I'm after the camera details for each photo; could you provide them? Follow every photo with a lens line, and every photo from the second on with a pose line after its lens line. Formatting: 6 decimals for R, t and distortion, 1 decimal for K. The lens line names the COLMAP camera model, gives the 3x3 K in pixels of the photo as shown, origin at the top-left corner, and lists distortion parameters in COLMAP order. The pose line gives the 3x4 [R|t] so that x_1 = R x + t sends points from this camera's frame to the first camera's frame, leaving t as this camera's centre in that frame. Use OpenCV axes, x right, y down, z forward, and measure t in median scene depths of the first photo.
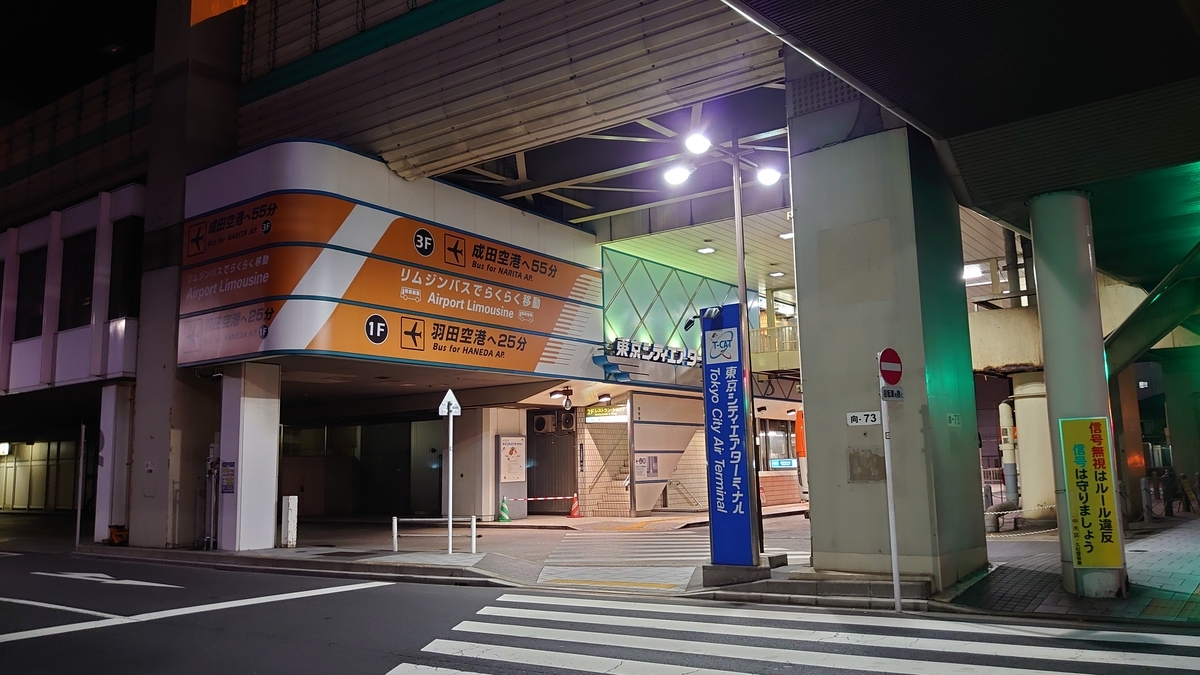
lens RADIAL K [[945.2, 0, 600.7], [0, 945.2, 317.1], [0, 0, 1]] dist [0.150385, -0.408458]
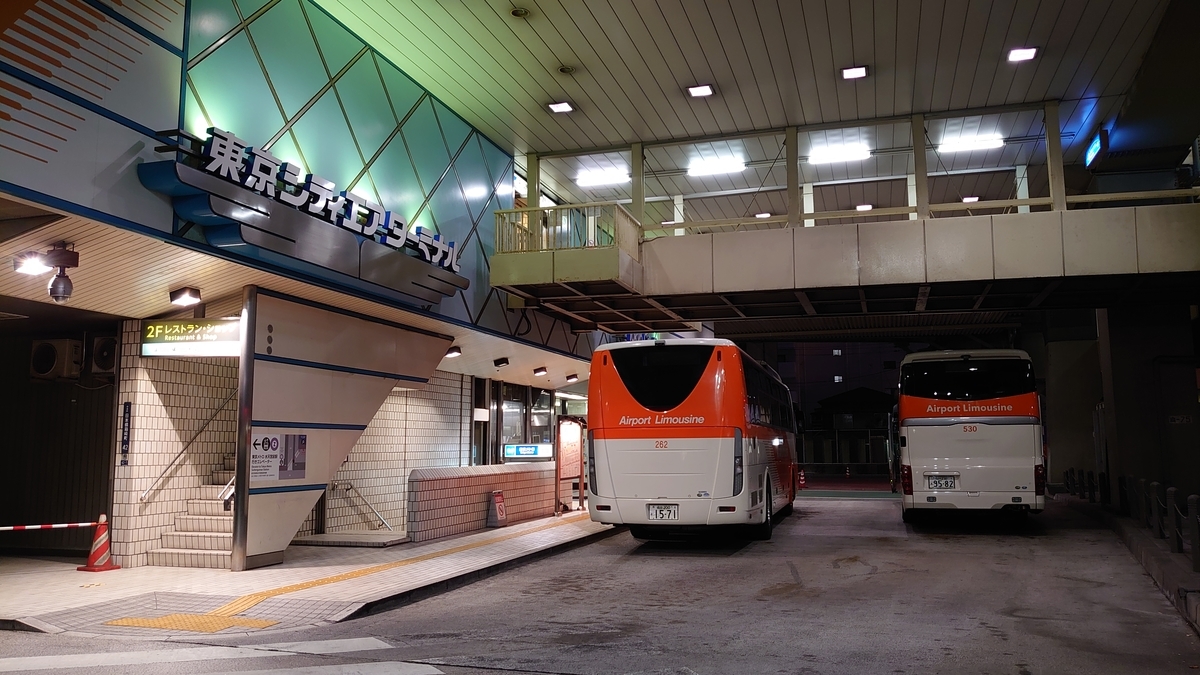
lens RADIAL K [[945.2, 0, 600.7], [0, 945.2, 317.1], [0, 0, 1]] dist [0.150385, -0.408458]
pose [[0.944512, 0.061897, 0.322593, 0.041561], [-0.065944, 0.997822, 0.001618, 0.079900], [-0.321790, -0.022801, 0.946536, 0.516787]]
